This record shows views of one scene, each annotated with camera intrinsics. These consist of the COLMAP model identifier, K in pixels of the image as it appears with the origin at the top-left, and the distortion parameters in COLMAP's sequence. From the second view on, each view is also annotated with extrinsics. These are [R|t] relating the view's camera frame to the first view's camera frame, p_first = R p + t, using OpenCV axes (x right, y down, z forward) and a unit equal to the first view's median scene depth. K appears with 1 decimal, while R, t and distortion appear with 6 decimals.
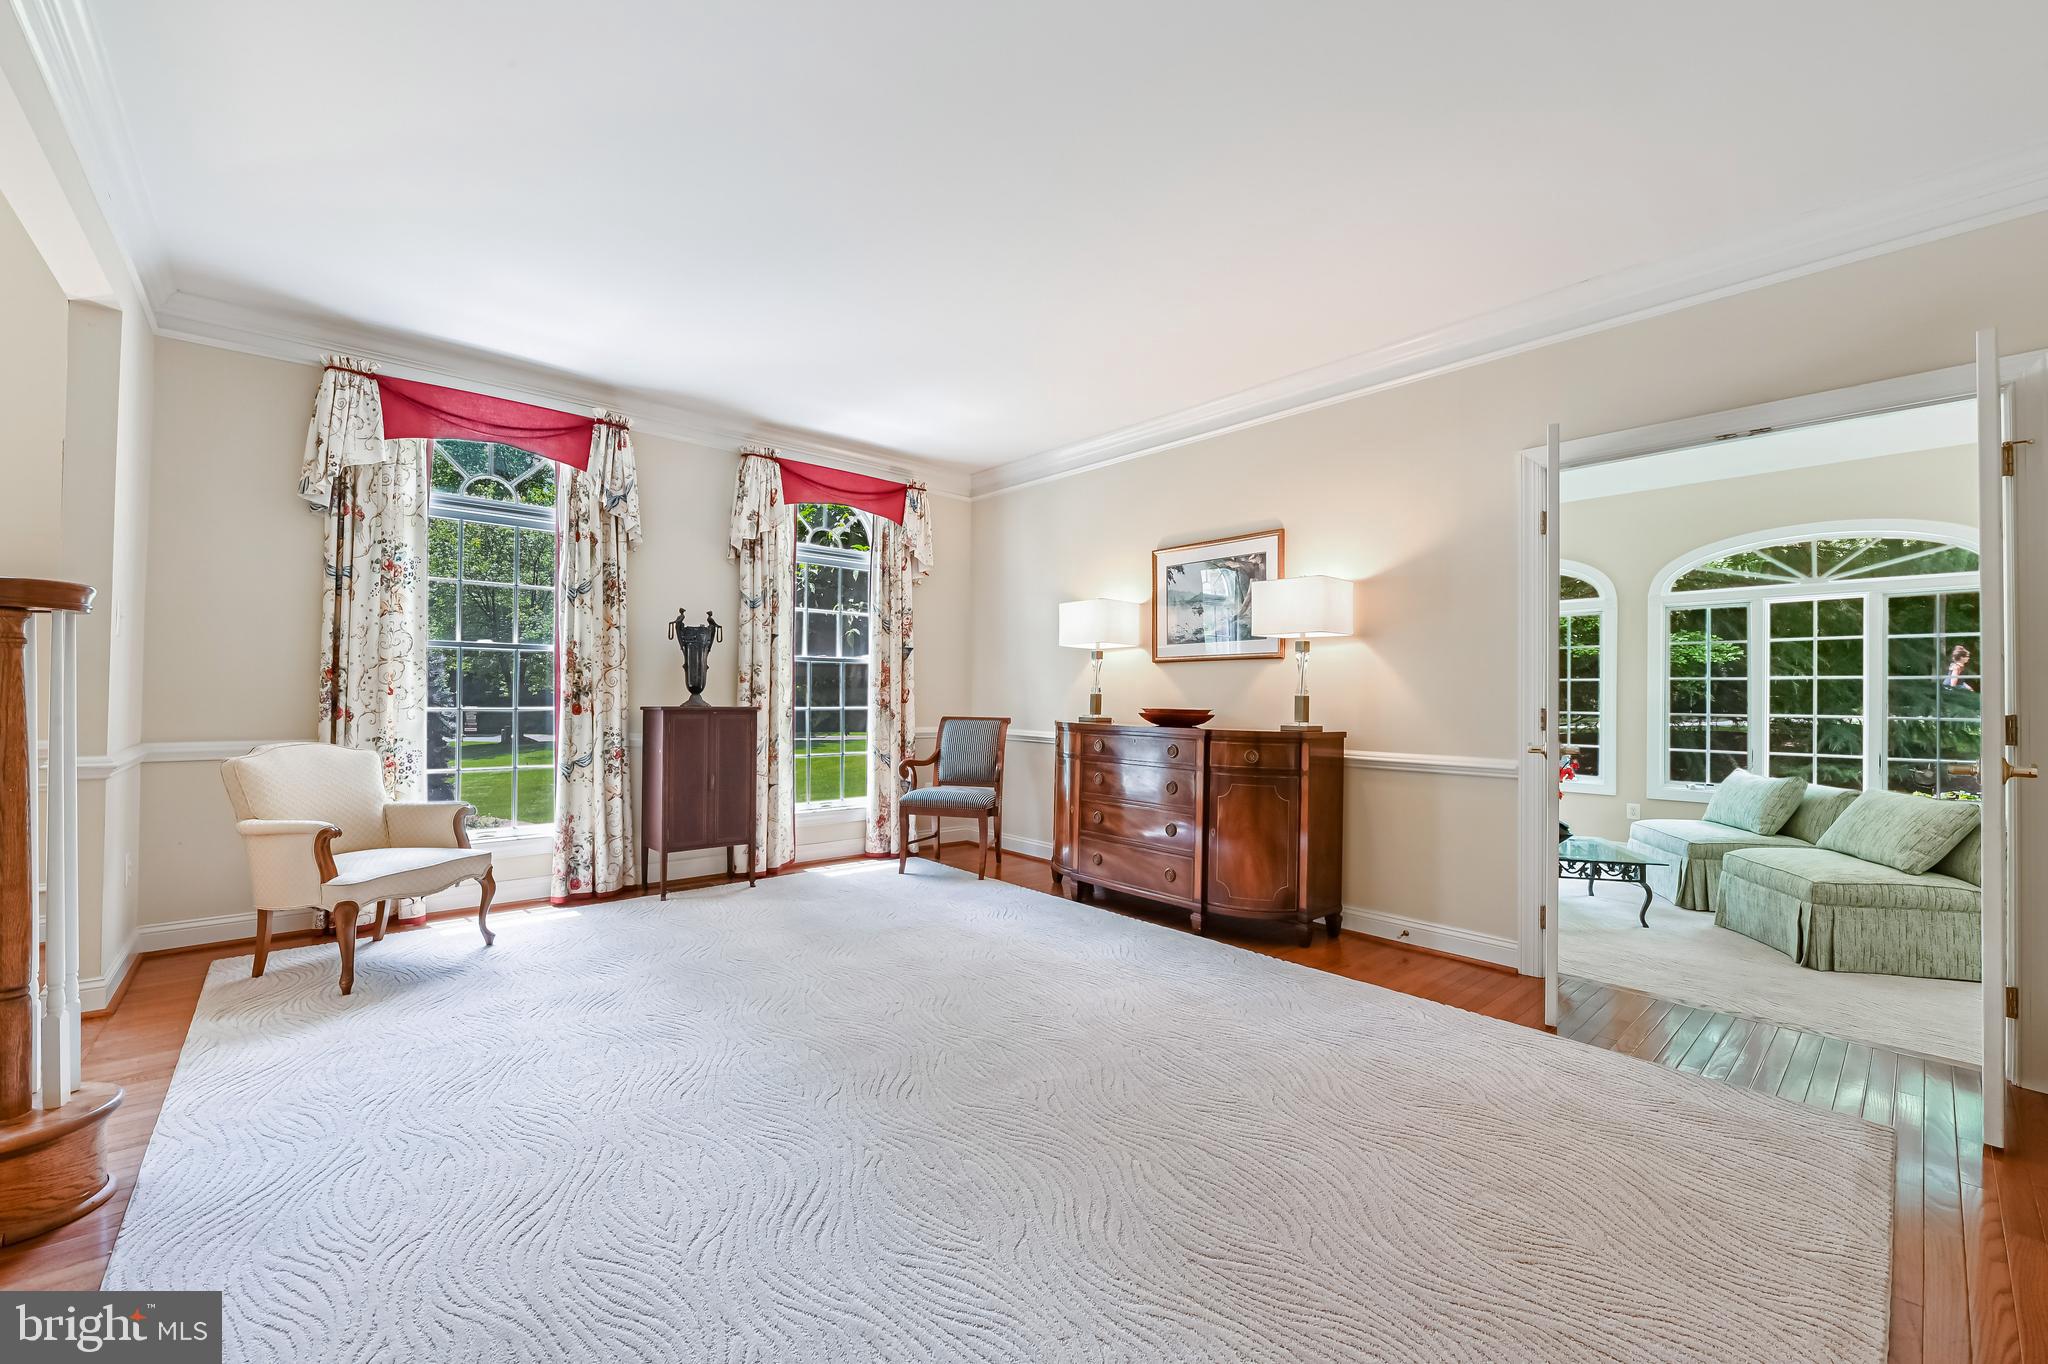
lens RADIAL K [[823.6, 0, 1027.7], [0, 823.6, 699.6], [0, 0, 1]] dist [-0.006672, -0.000225]
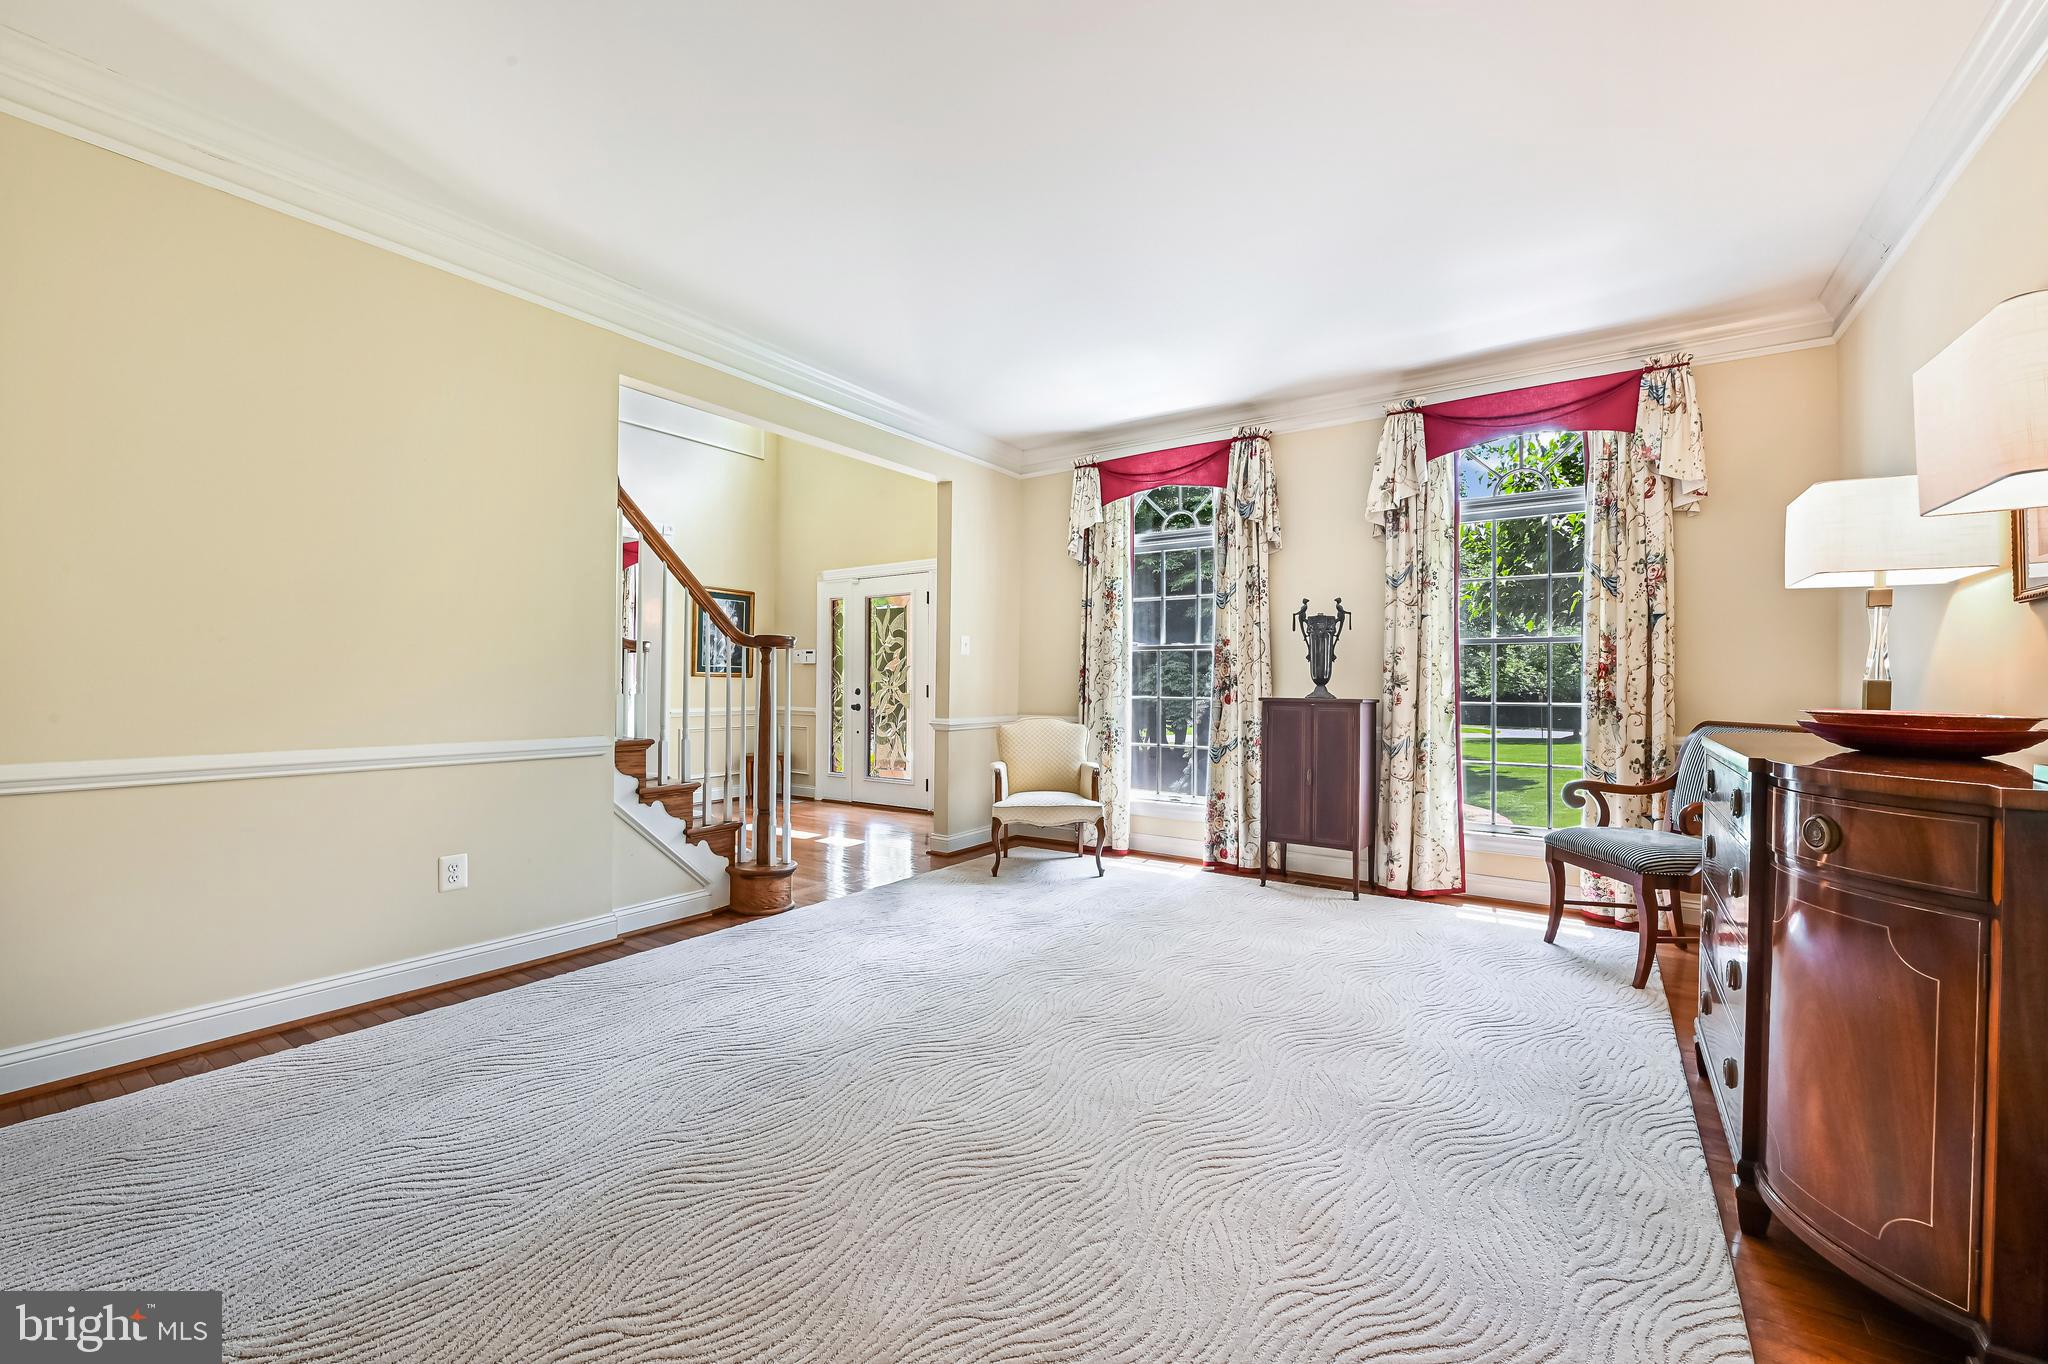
lens RADIAL K [[849.1, 0, 1024.0], [0, 849.1, 682.0], [0, 0, 1]] dist [-0.000919, -0.000086]
pose [[0.217644, -0.009254, -0.975984, 0.513213], [-0.006284, 0.999921, -0.010883, 0.002274], [0.976008, 0.008501, 0.217568, 0.460452]]
